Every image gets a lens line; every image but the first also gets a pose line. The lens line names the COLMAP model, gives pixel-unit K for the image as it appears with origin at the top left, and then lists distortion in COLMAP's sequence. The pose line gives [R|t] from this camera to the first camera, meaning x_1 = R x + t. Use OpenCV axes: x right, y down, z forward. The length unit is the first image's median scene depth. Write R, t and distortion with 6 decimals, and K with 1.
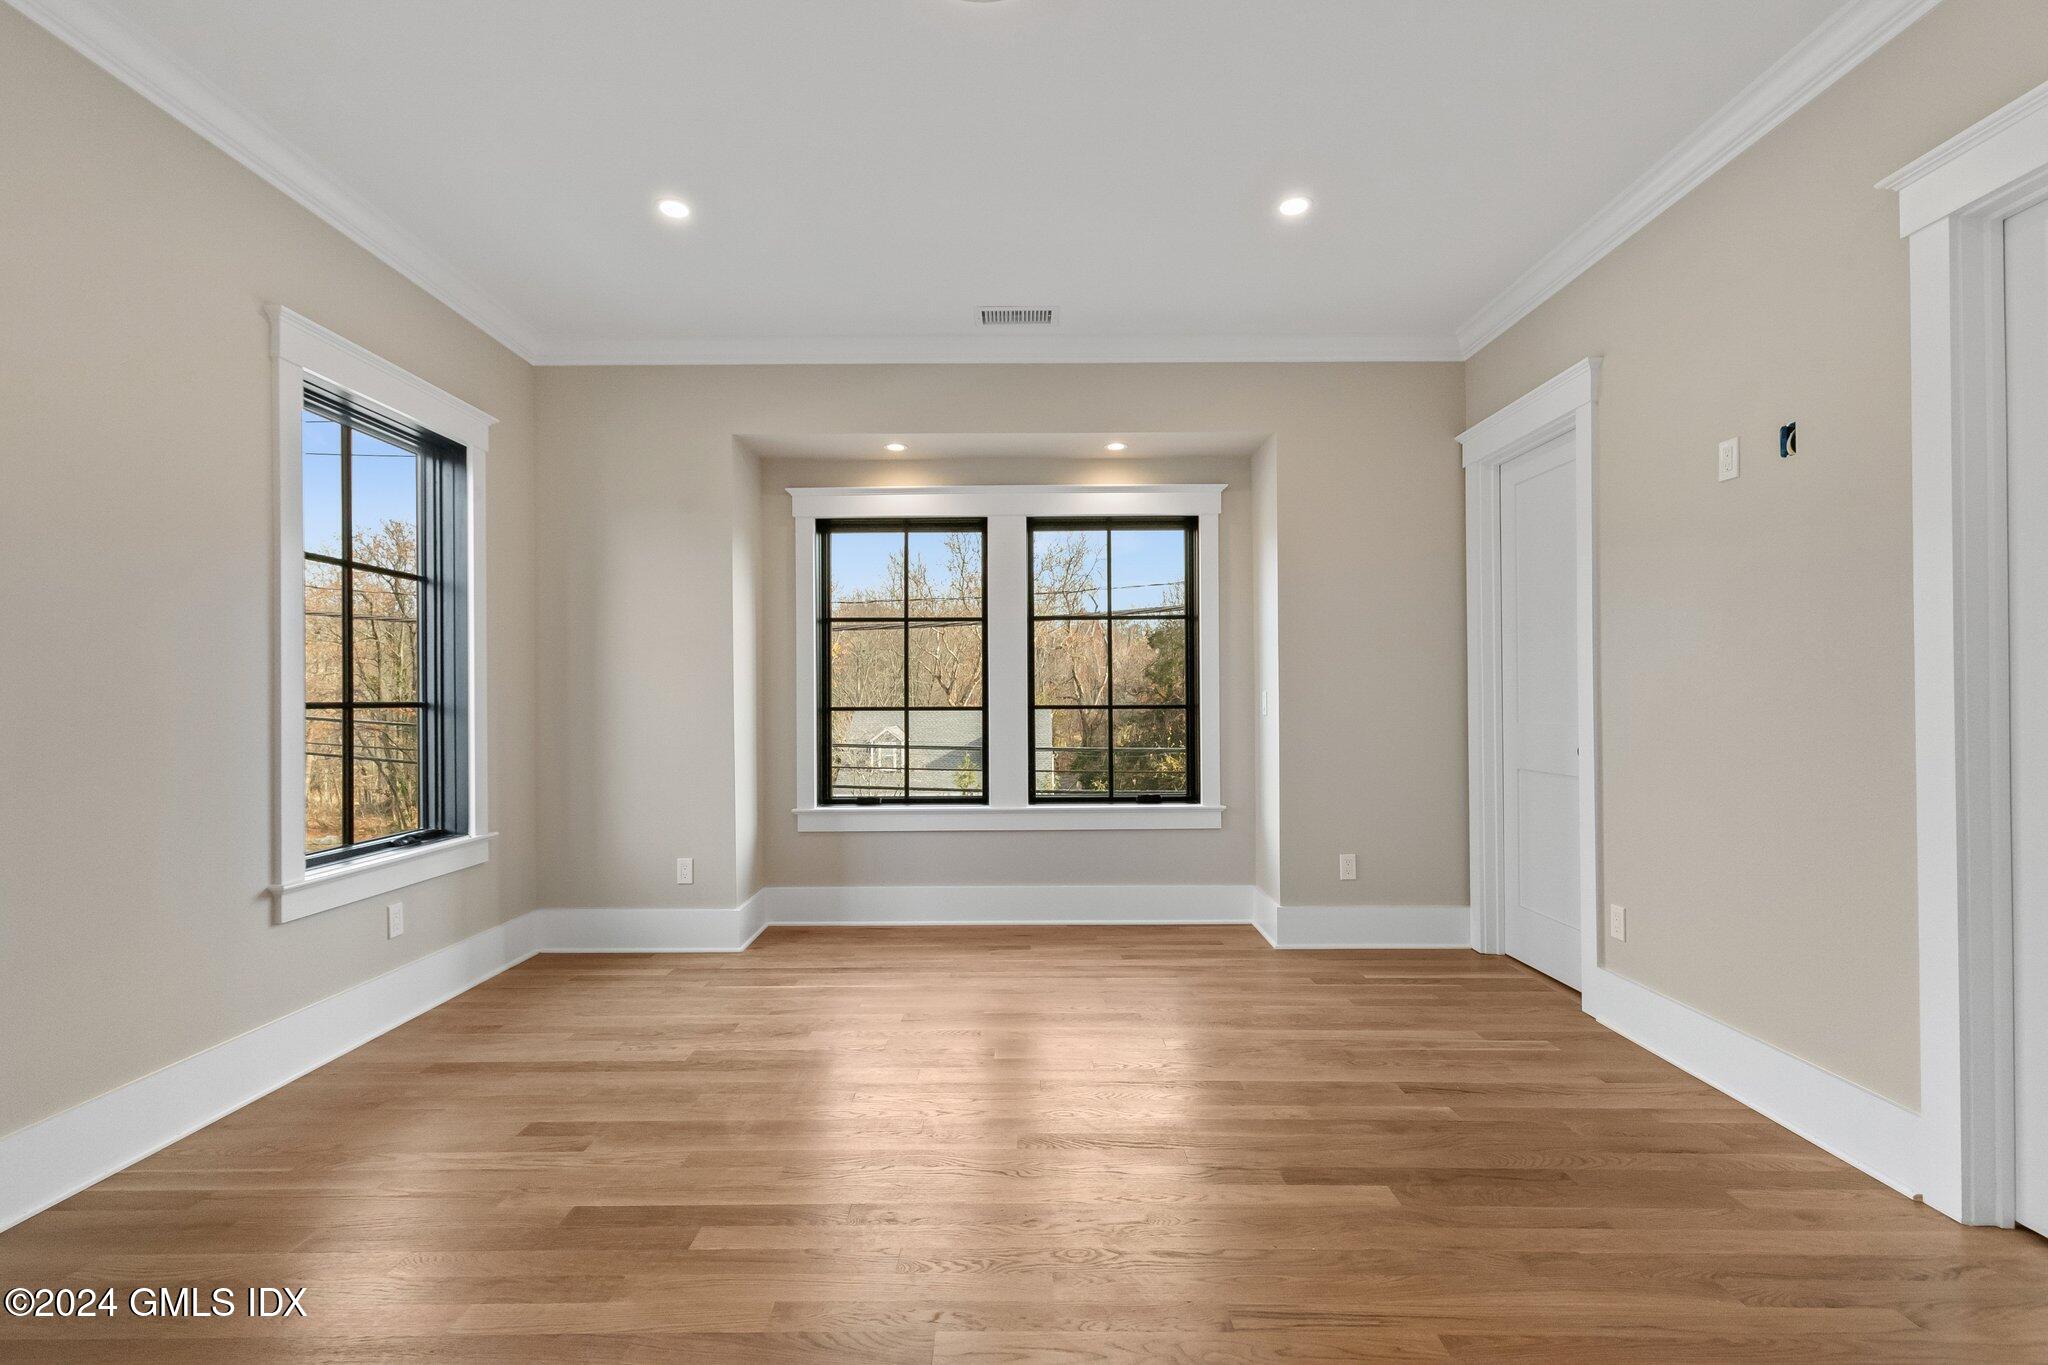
lens RADIAL K [[925.1, 0, 1020.5], [0, 925.1, 693.5], [0, 0, 1]] dist [0.004381, -0.000079]
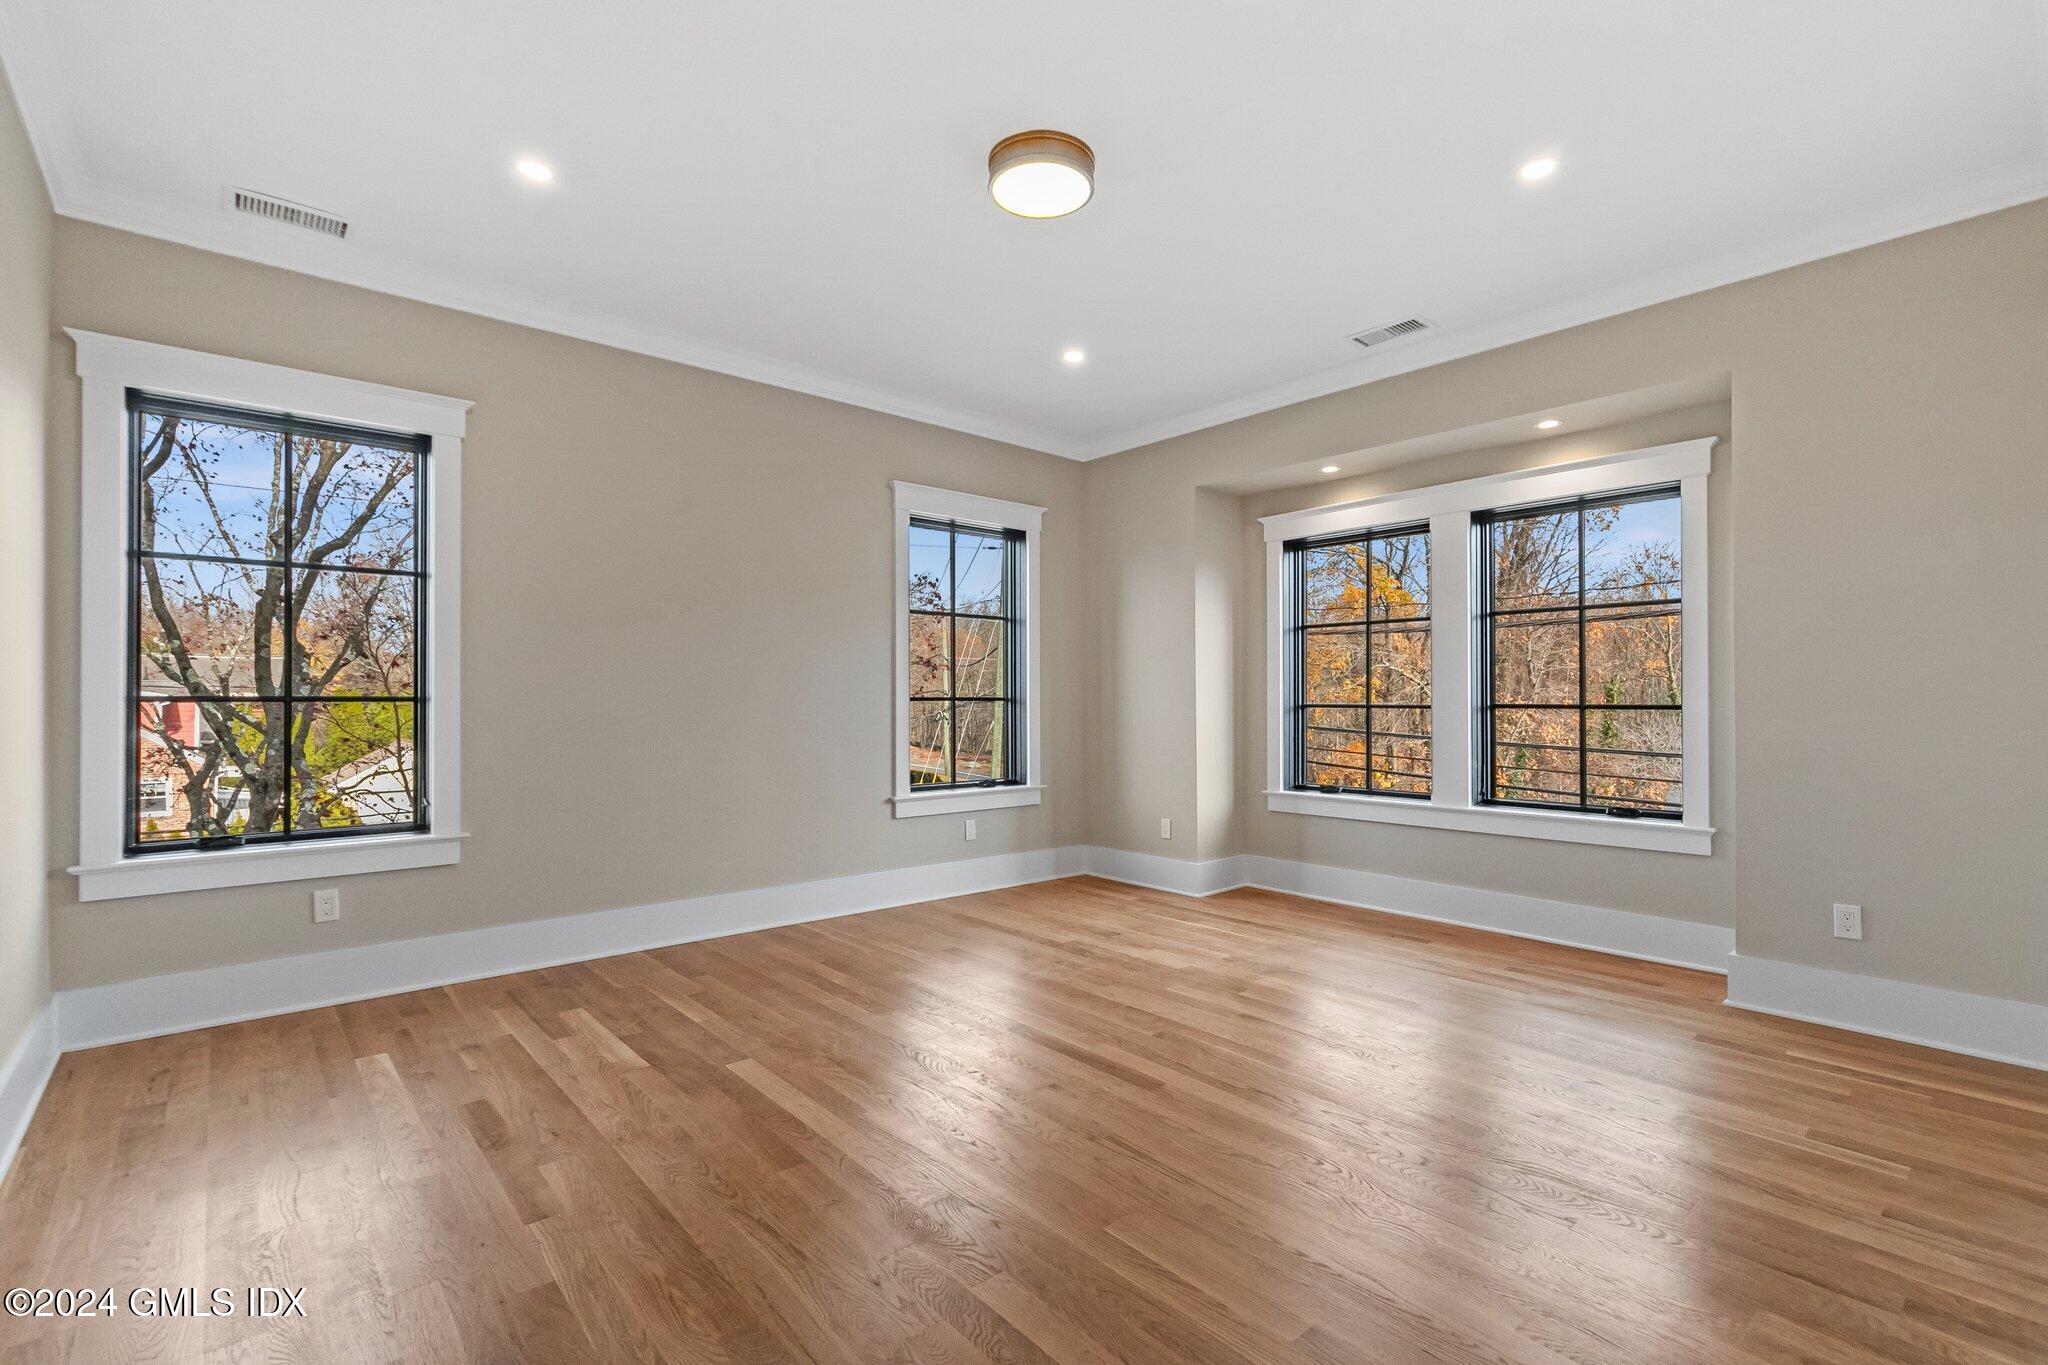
lens RADIAL K [[925.1, 0, 1020.5], [0, 925.1, 693.5], [0, 0, 1]] dist [0.004381, -0.000079]
pose [[0.656703, 0.001407, -0.754148, 0.579571], [0.000643, 0.999997, 0.002425, -0.001306], [0.754149, -0.002077, 0.656700, -0.007651]]
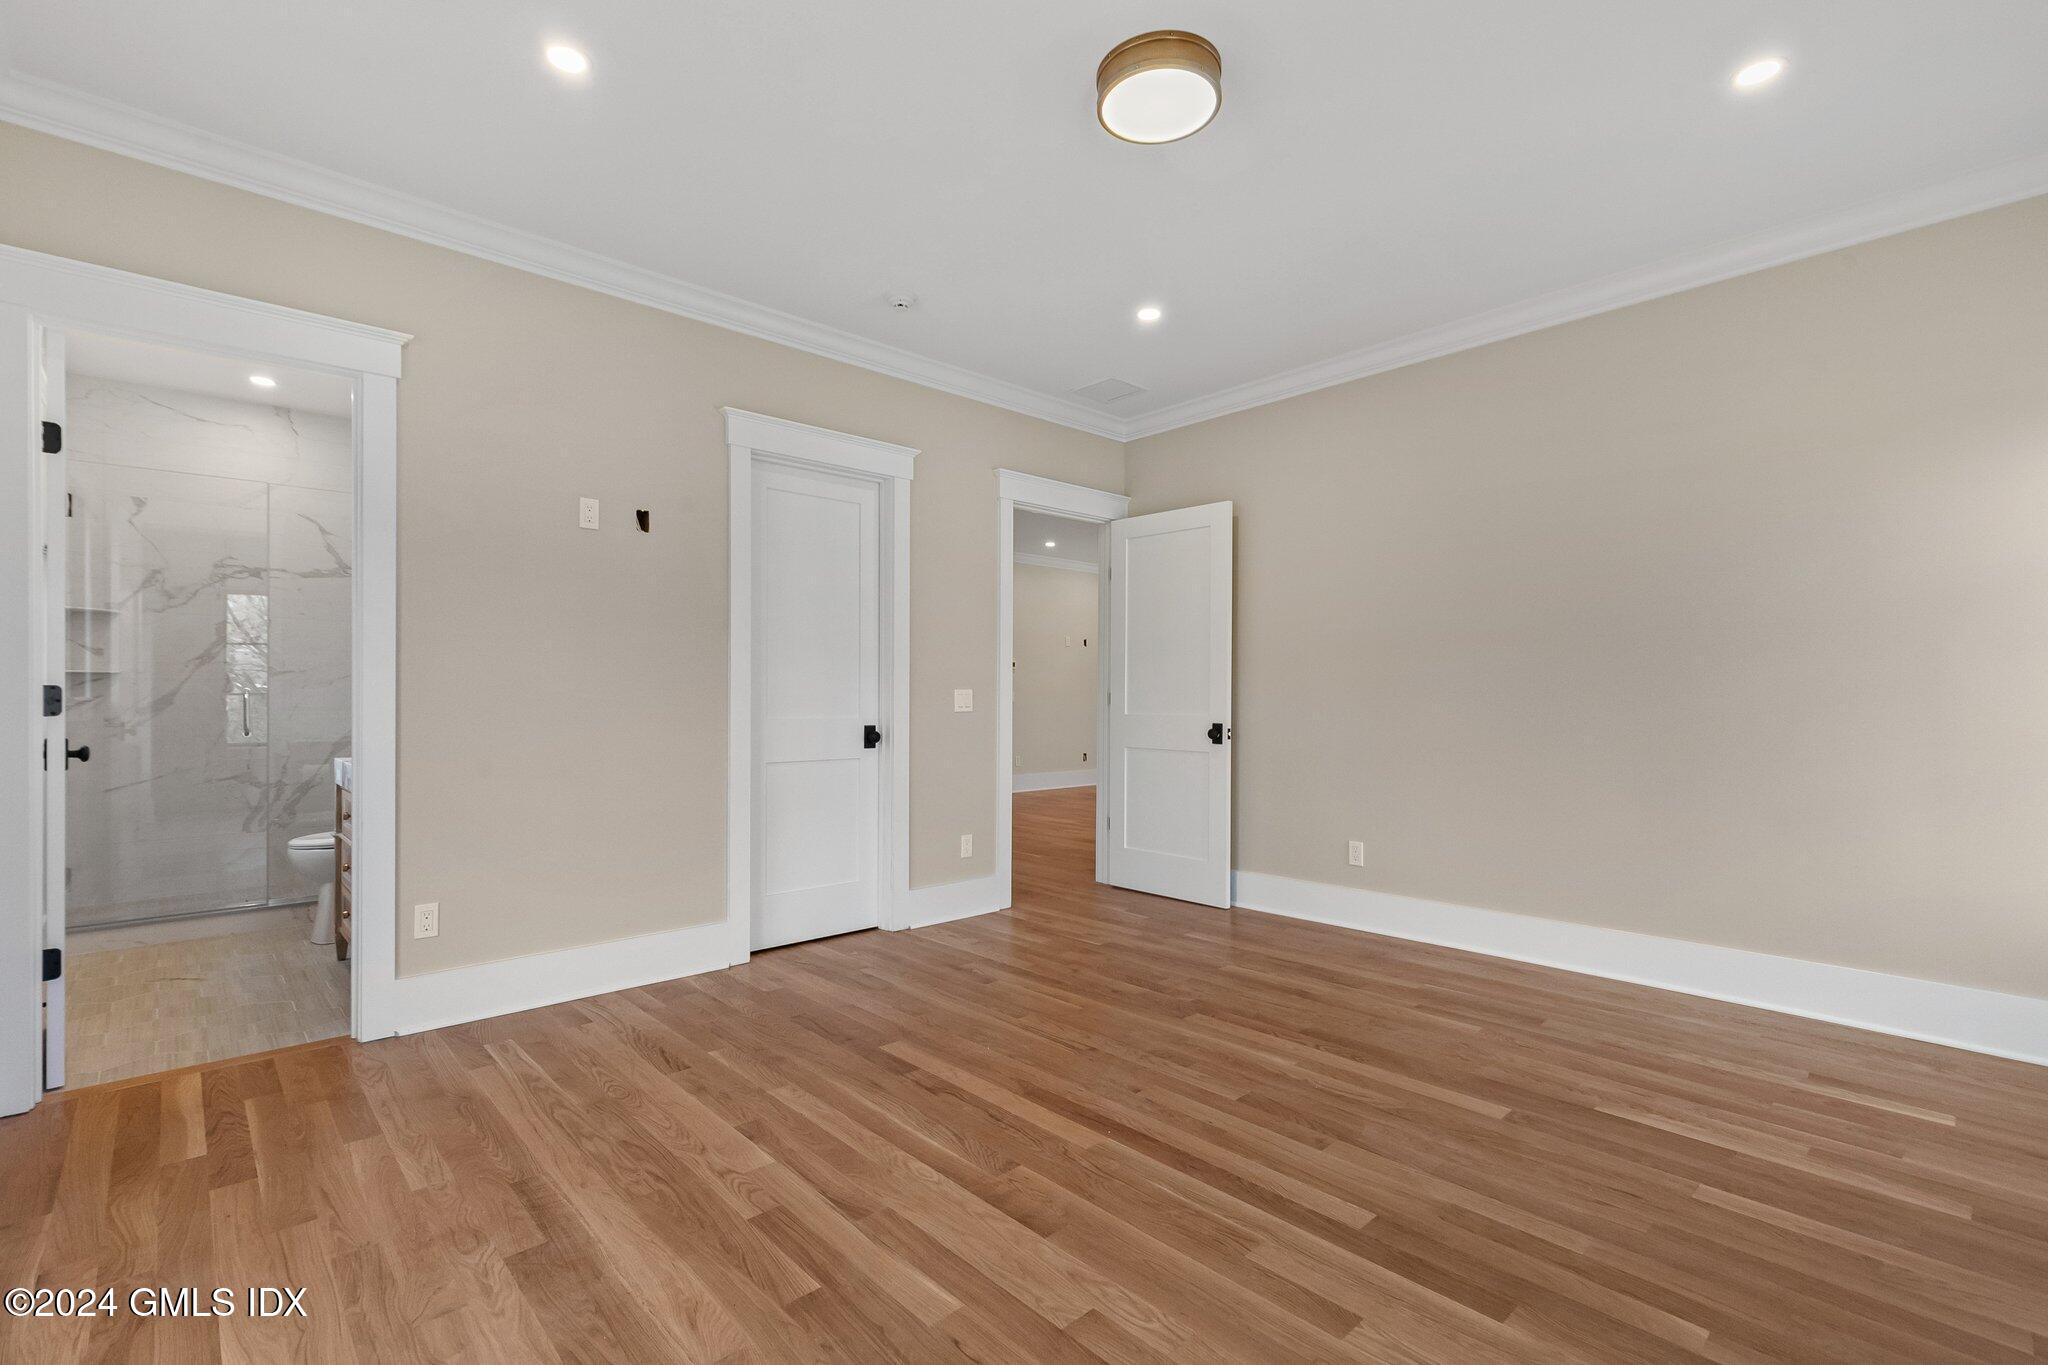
lens RADIAL K [[921.3, 0, 1018.3], [0, 921.3, 698.2], [0, 0, 1]] dist [0.004962, 0.000124]
pose [[-0.678125, 0.000721, 0.734946, -0.463386], [-0.002845, 0.999989, -0.003606, 0.009836], [-0.734941, -0.004536, -0.678116, 1.093756]]
